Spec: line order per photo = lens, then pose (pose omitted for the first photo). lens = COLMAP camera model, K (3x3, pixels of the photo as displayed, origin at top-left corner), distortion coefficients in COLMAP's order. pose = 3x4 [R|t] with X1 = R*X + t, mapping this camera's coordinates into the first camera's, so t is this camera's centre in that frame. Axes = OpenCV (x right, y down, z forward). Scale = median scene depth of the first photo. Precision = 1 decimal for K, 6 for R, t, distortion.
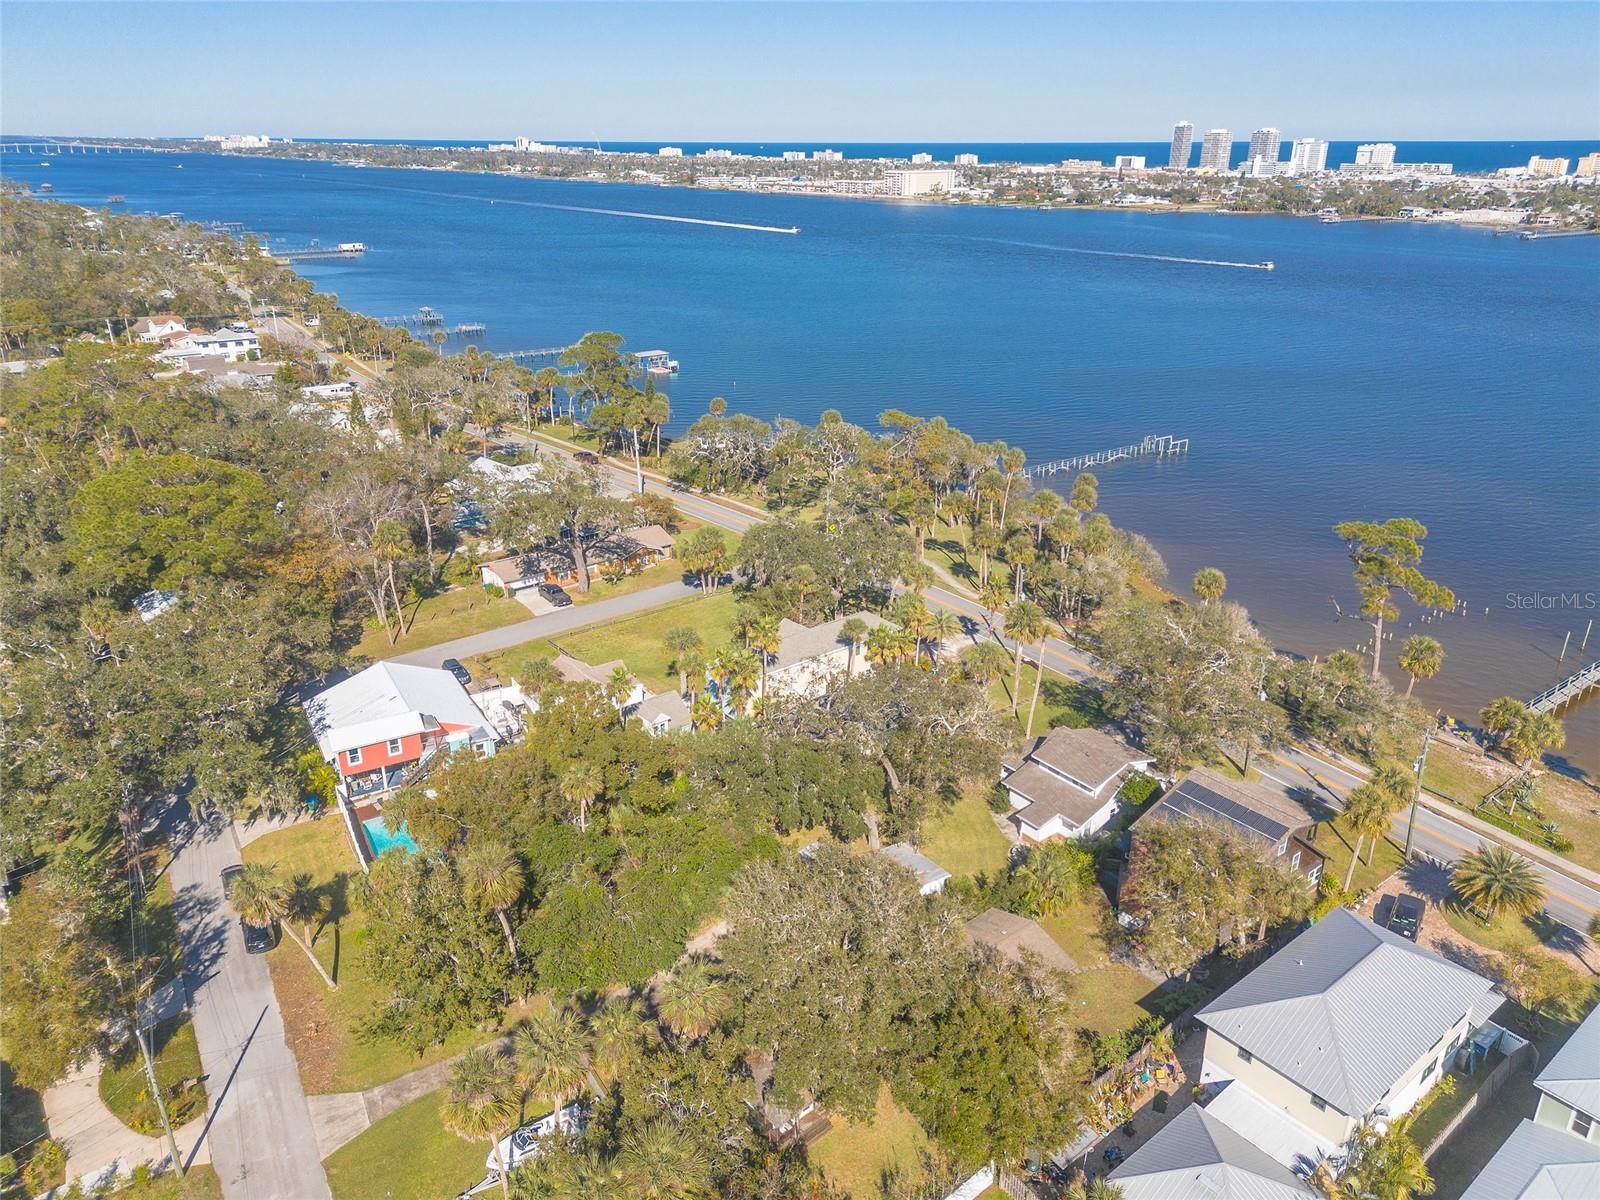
lens RADIAL K [[1122.9, 0, 798.8], [0, 1122.9, 601.8], [0, 0, 1]] dist [0.049622, -0.041913]
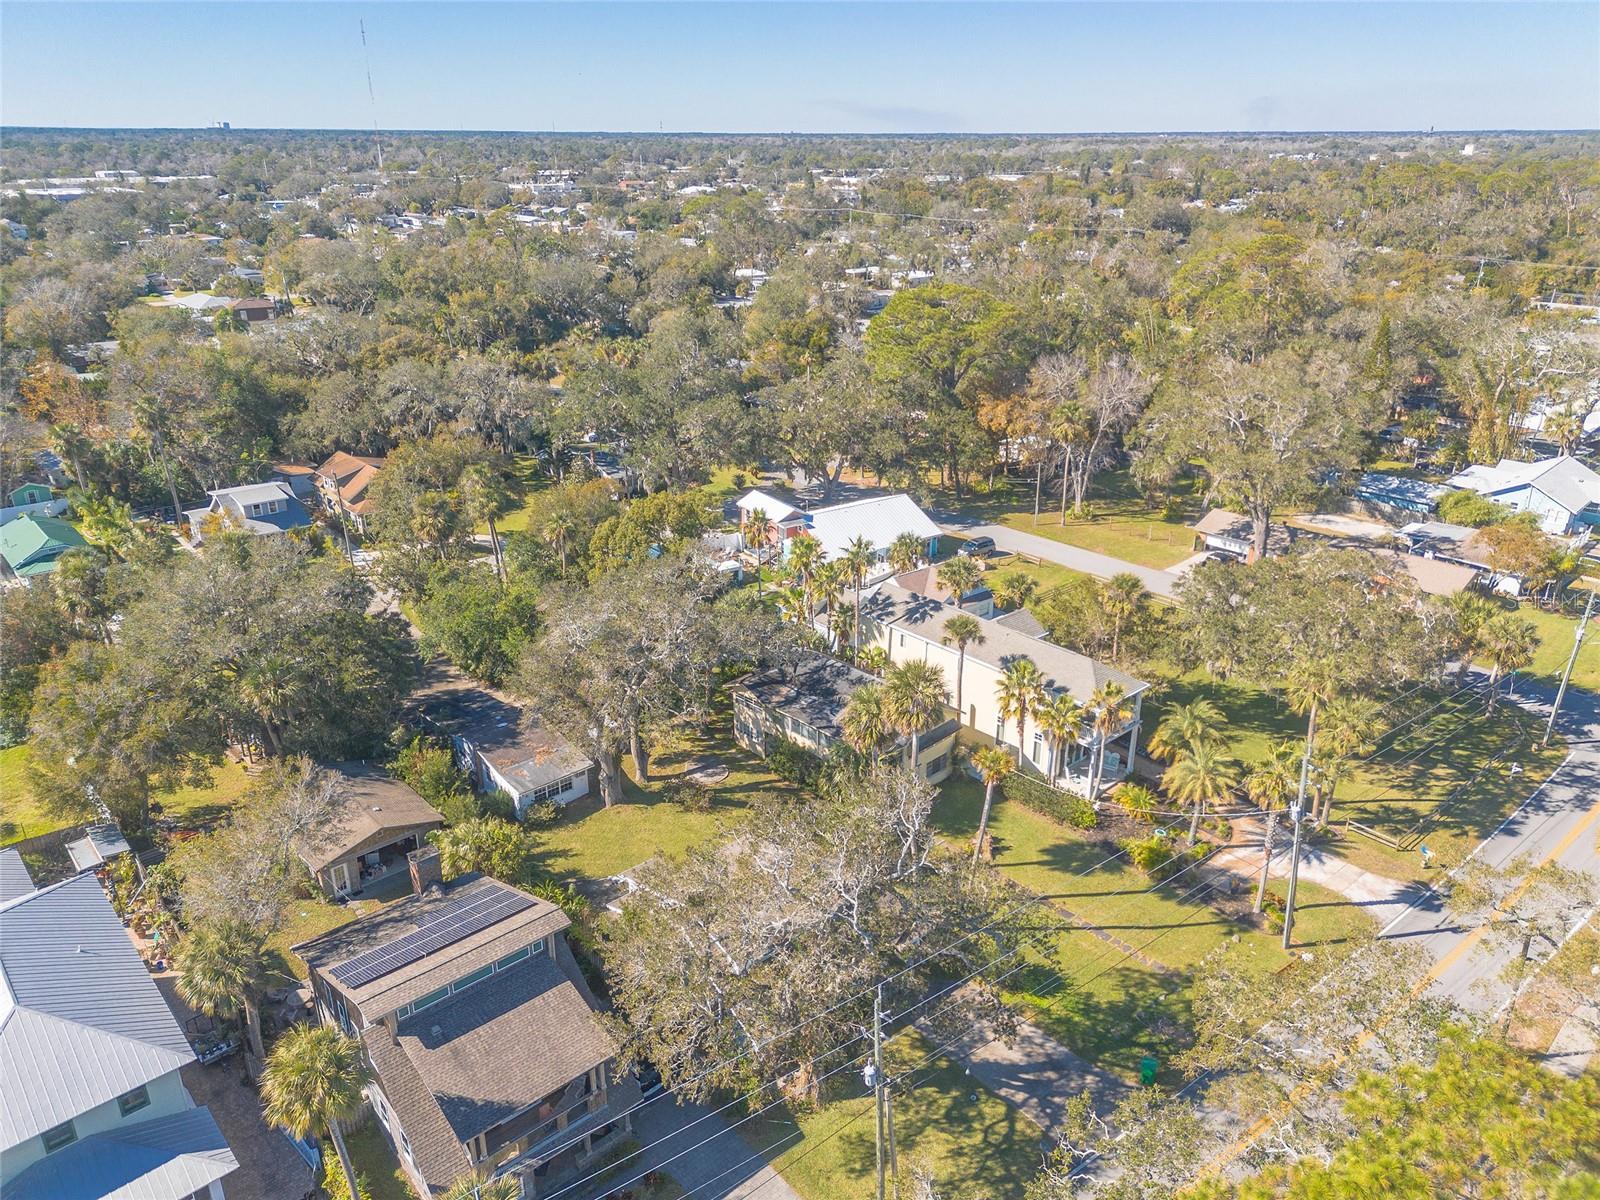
lens RADIAL K [[1122.9, 0, 797.1], [0, 1122.9, 597.7], [0, 0, 1]] dist [0.049622, -0.041913]
pose [[0.047184, 0.370776, -0.927523, 0.069612], [-0.371865, 0.868333, 0.328197, -0.018583], [0.927087, 0.329428, 0.178850, 0.080461]]
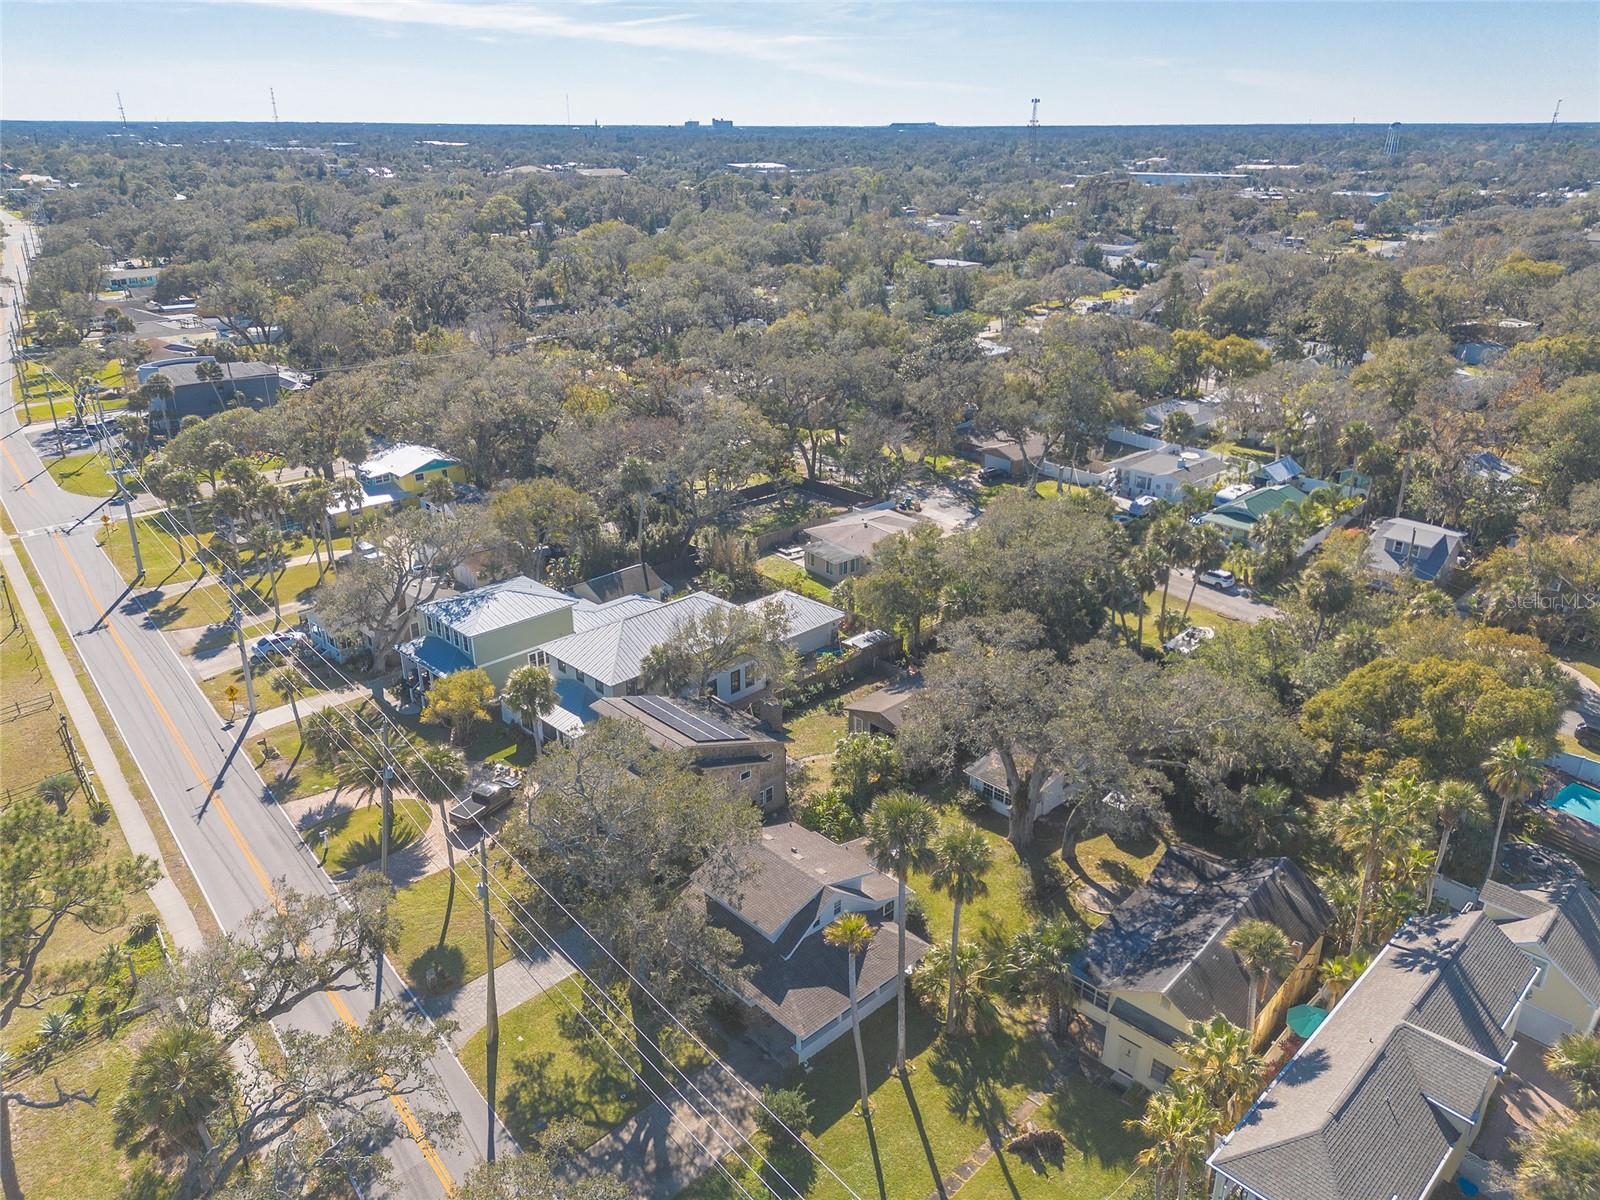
lens RADIAL K [[1122.9, 0, 798.8], [0, 1122.9, 605.5], [0, 0, 1]] dist [0.049622, -0.041913]
pose [[-0.996233, 0.027700, -0.082168, 0.028145], [-0.037689, 0.715092, 0.698014, -0.040280], [0.078092, 0.698482, -0.711354, 0.125704]]
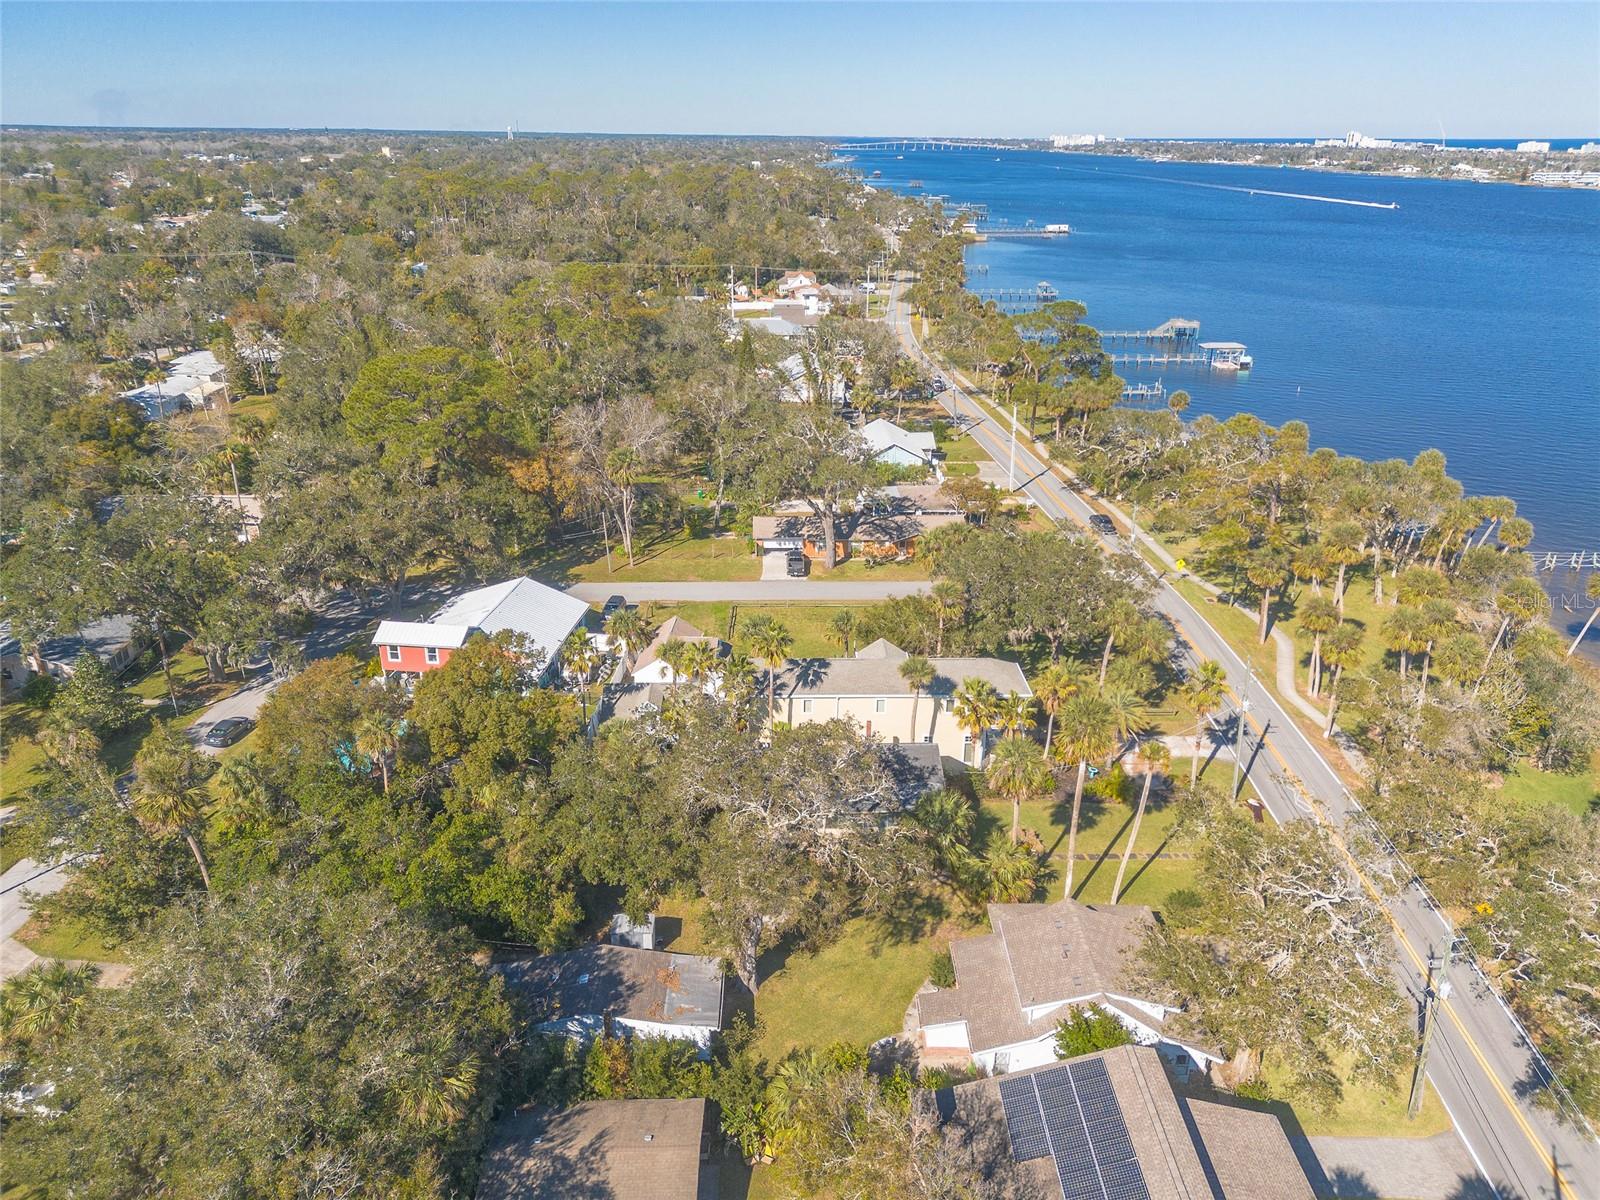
lens RADIAL K [[1122.9, 0, 805.1], [0, 1122.9, 609.1], [0, 0, 1]] dist [0.049622, -0.041913]
pose [[0.794021, 0.234675, -0.560766, 0.040946], [-0.231374, 0.969717, 0.078200, -0.005750], [0.562136, 0.067654, 0.824273, 0.036085]]
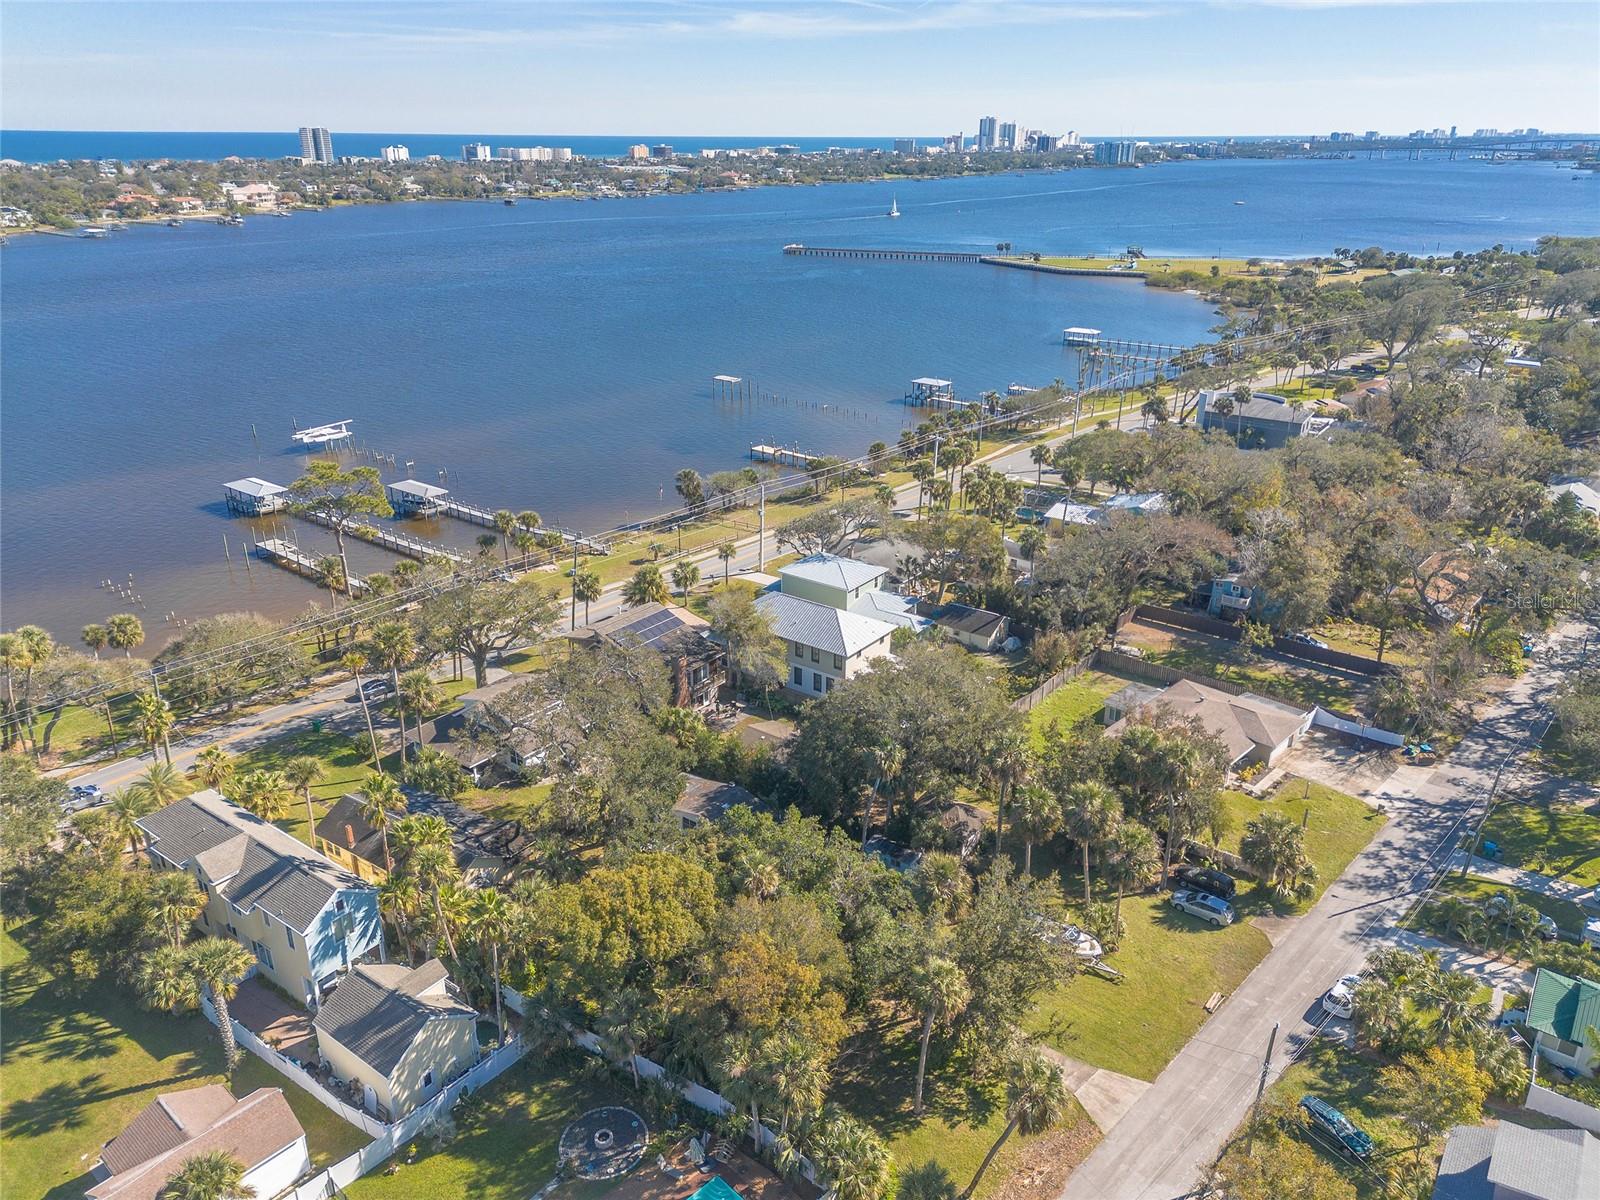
lens RADIAL K [[1122.9, 0, 802.9], [0, 1122.9, 601.9], [0, 0, 1]] dist [0.049622, -0.041913]
pose [[-0.248045, -0.372329, 0.894340, -0.069470], [0.361047, 0.821149, 0.441995, -0.029361], [-0.898954, 0.432534, -0.069253, 0.072100]]
